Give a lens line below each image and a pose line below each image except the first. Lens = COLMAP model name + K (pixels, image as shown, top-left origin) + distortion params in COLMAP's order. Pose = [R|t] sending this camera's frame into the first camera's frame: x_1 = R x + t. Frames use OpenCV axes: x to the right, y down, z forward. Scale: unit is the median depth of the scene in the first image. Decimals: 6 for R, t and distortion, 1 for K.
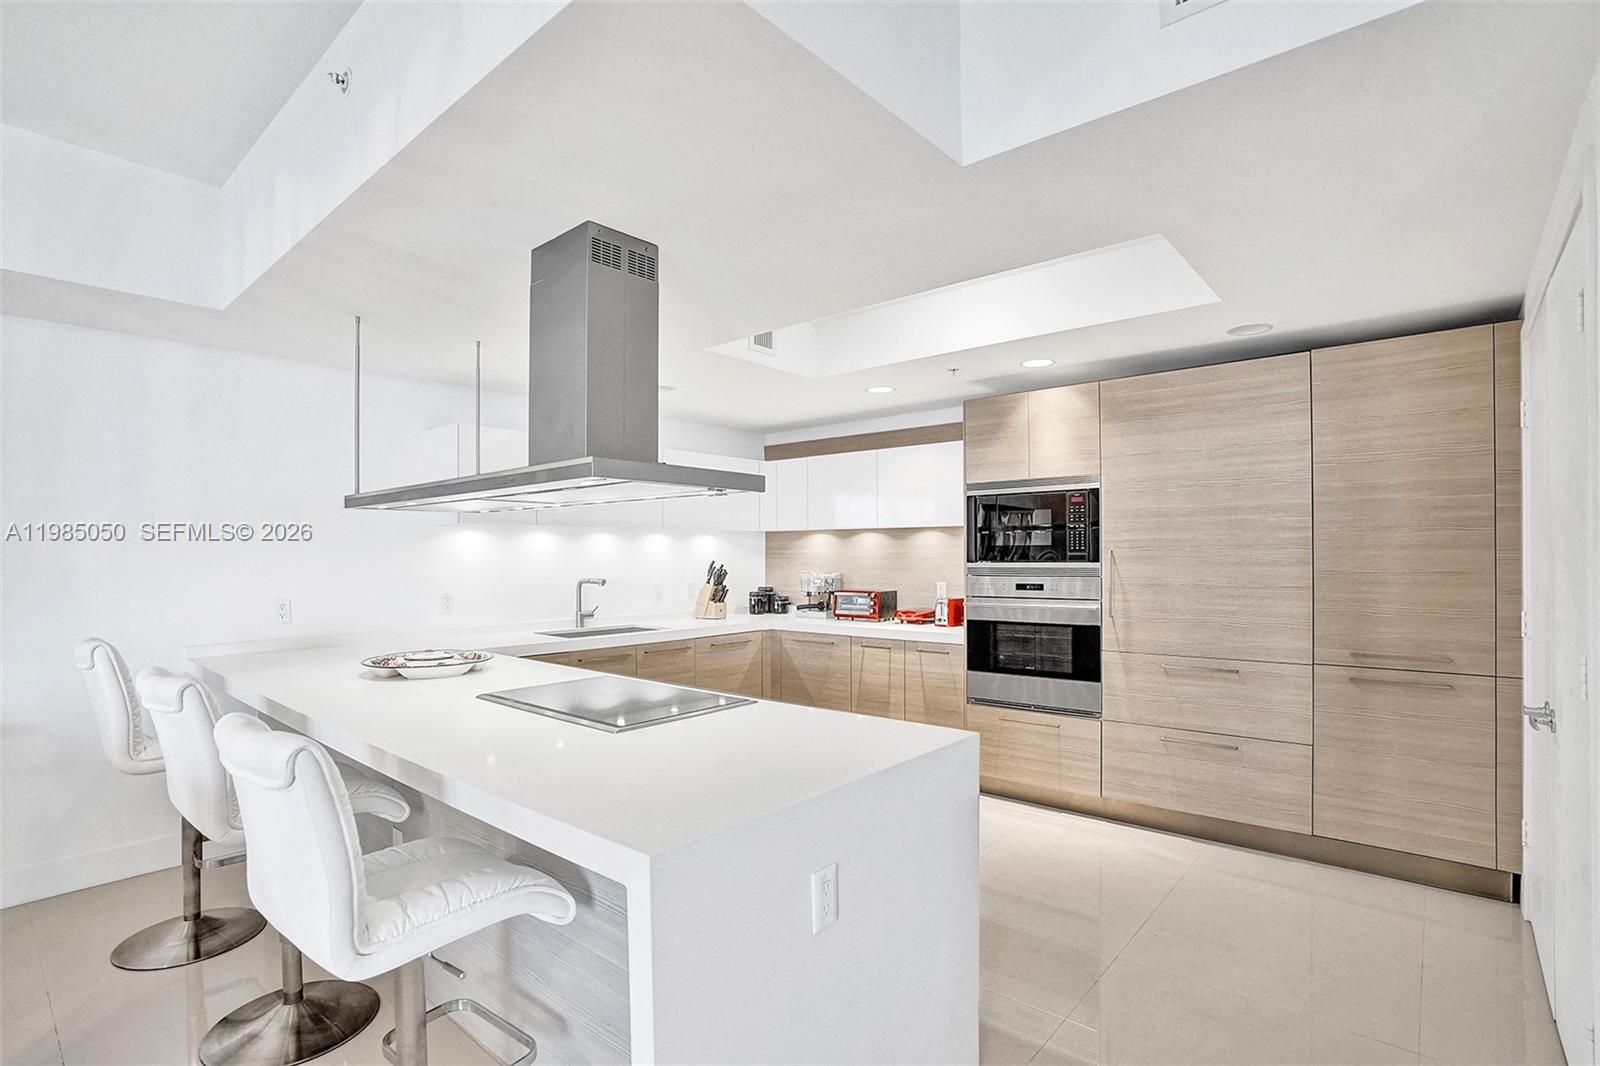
lens RADIAL K [[783.4, 0, 794.5], [0, 783.4, 554.5], [0, 0, 1]] dist [-0.060216, 0.025852]
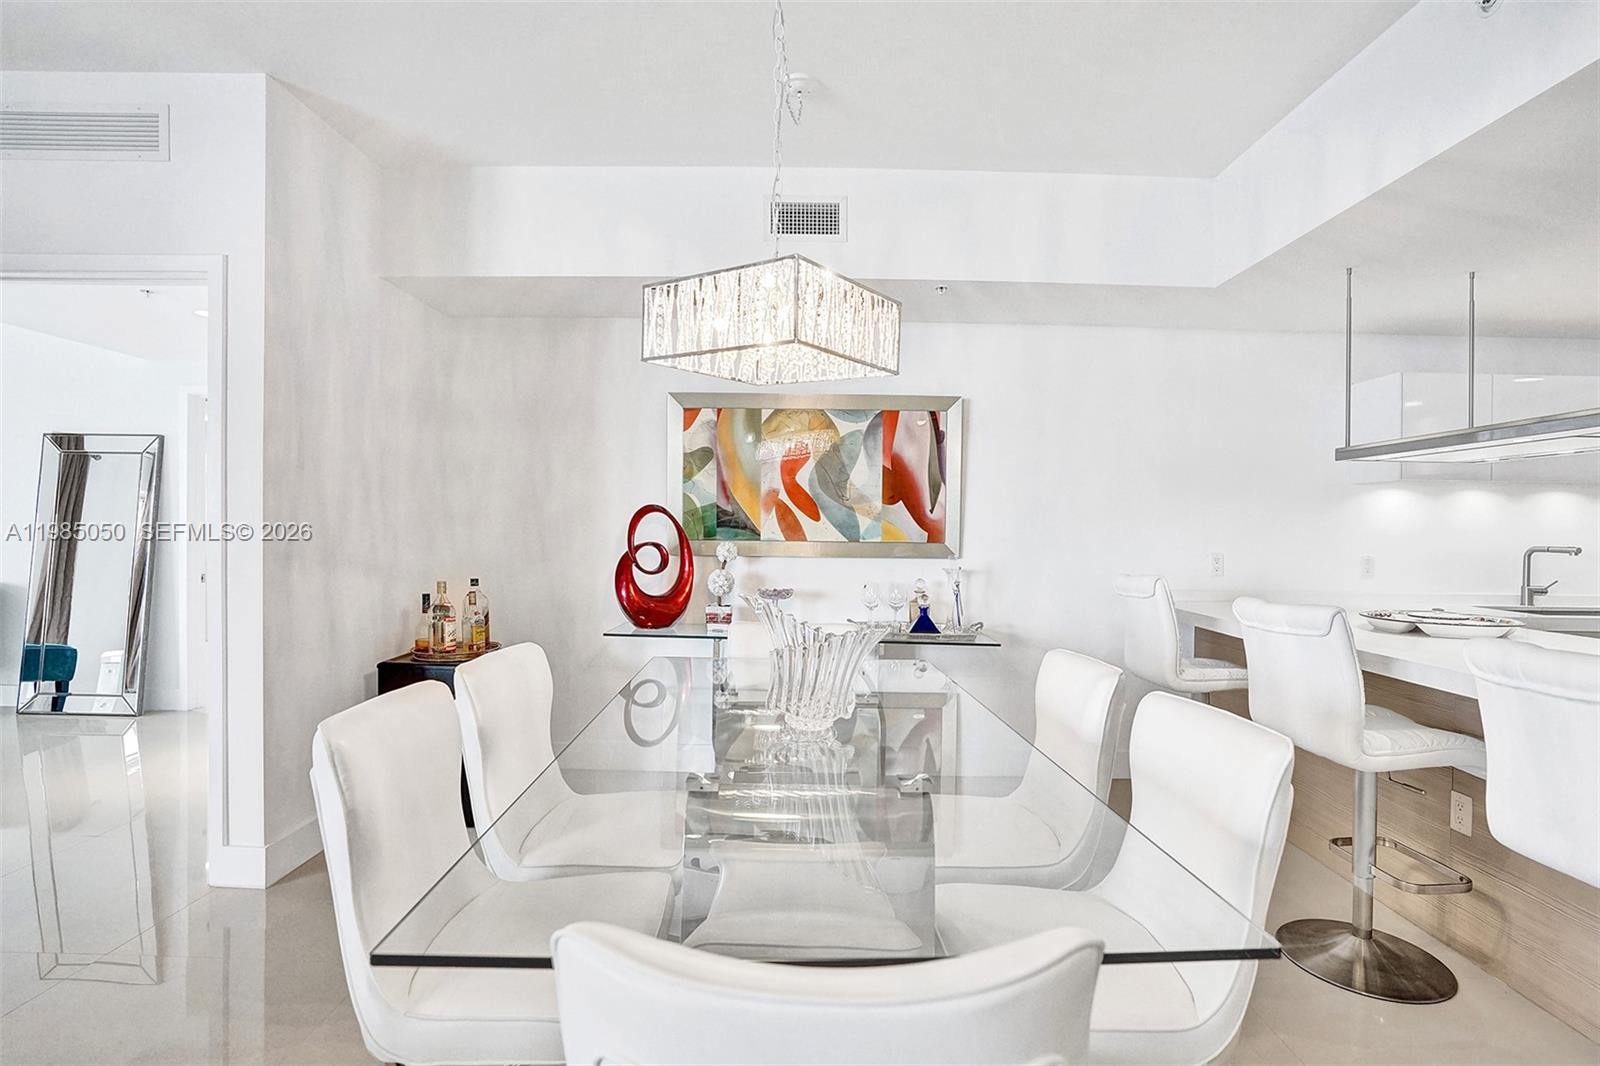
lens RADIAL K [[770.3, 0, 803.4], [0, 770.3, 537.8], [0, 0, 1]] dist [-0.061346, 0.024514]
pose [[0.666172, 0.020874, -0.745506, -0.225744], [-0.017738, 0.999769, 0.012143, 0.028952], [0.745587, 0.005135, 0.666389, -0.119229]]
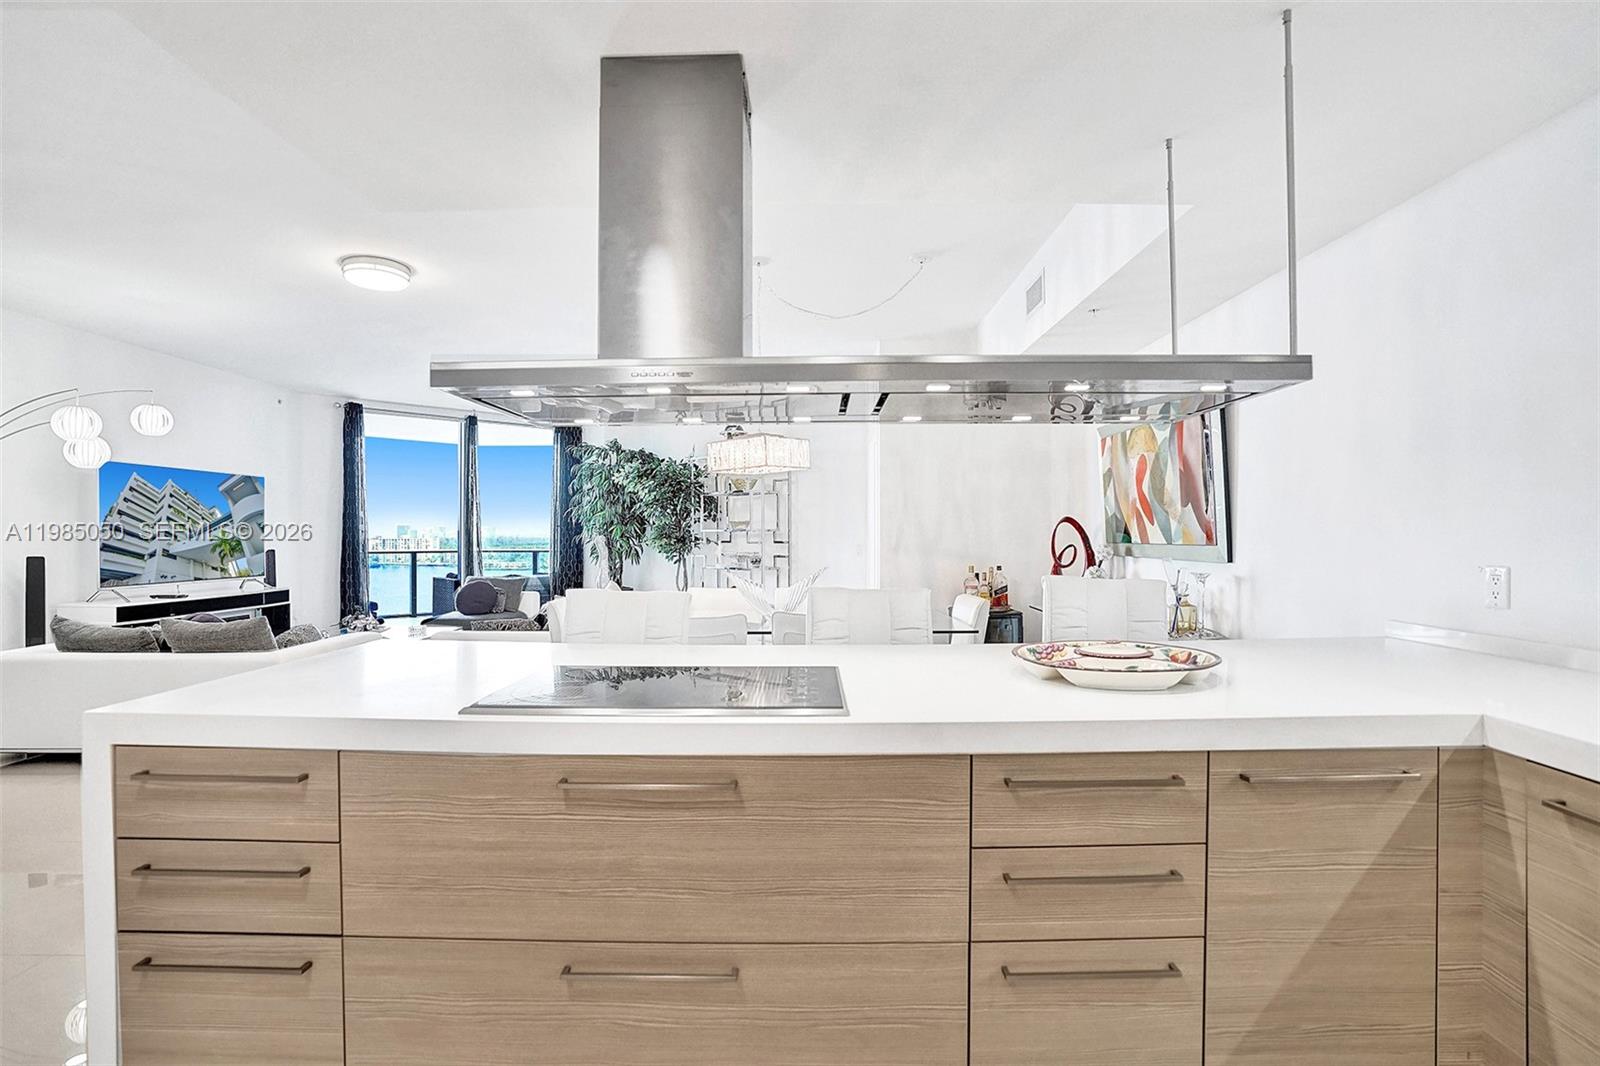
lens RADIAL K [[762.3, 0, 809.3], [0, 762.3, 531.0], [0, 0, 1]] dist [-0.067497, 0.030432]
pose [[-0.748410, 0.006365, -0.663206, 0.077342], [0.006955, 0.999974, 0.001748, 0.022577], [0.663200, -0.003304, -0.748435, 0.915997]]
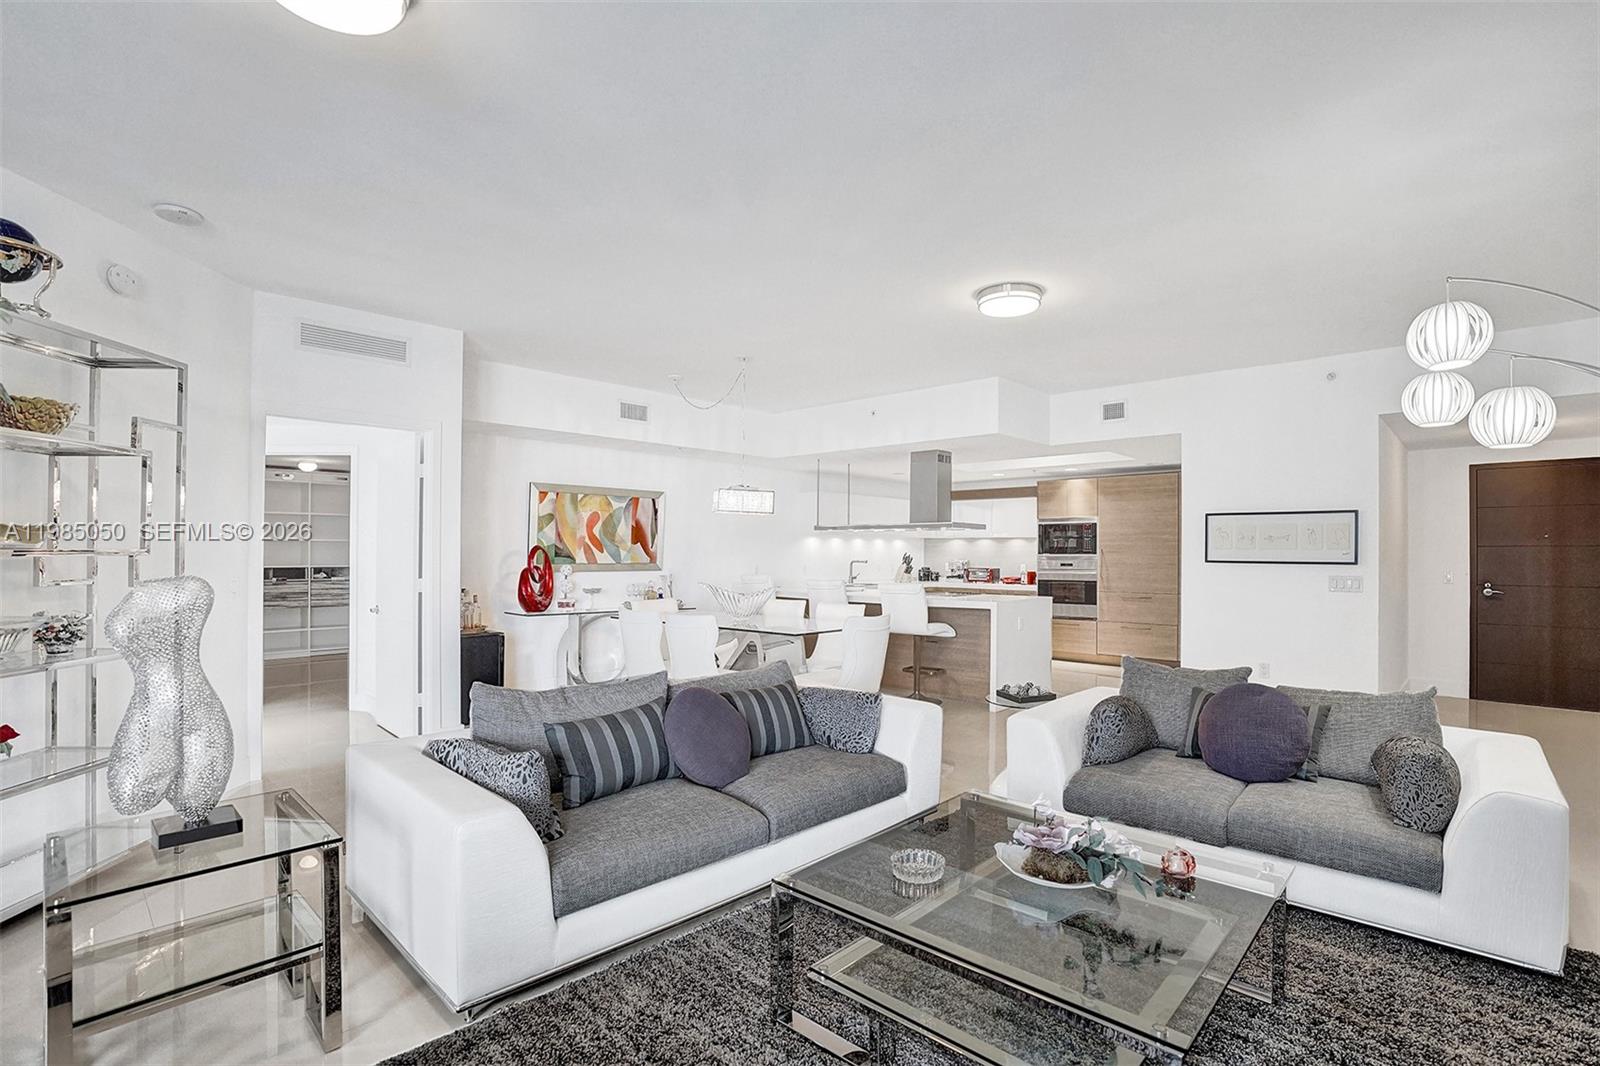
lens RADIAL K [[770.3, 0, 803.4], [0, 770.3, 537.8], [0, 0, 1]] dist [-0.061346, 0.024514]
pose [[0.999288, 0.010917, -0.036128, -0.371383], [-0.011663, 0.999722, -0.020511, 0.016055], [0.035894, 0.020918, 0.999137, -1.212744]]
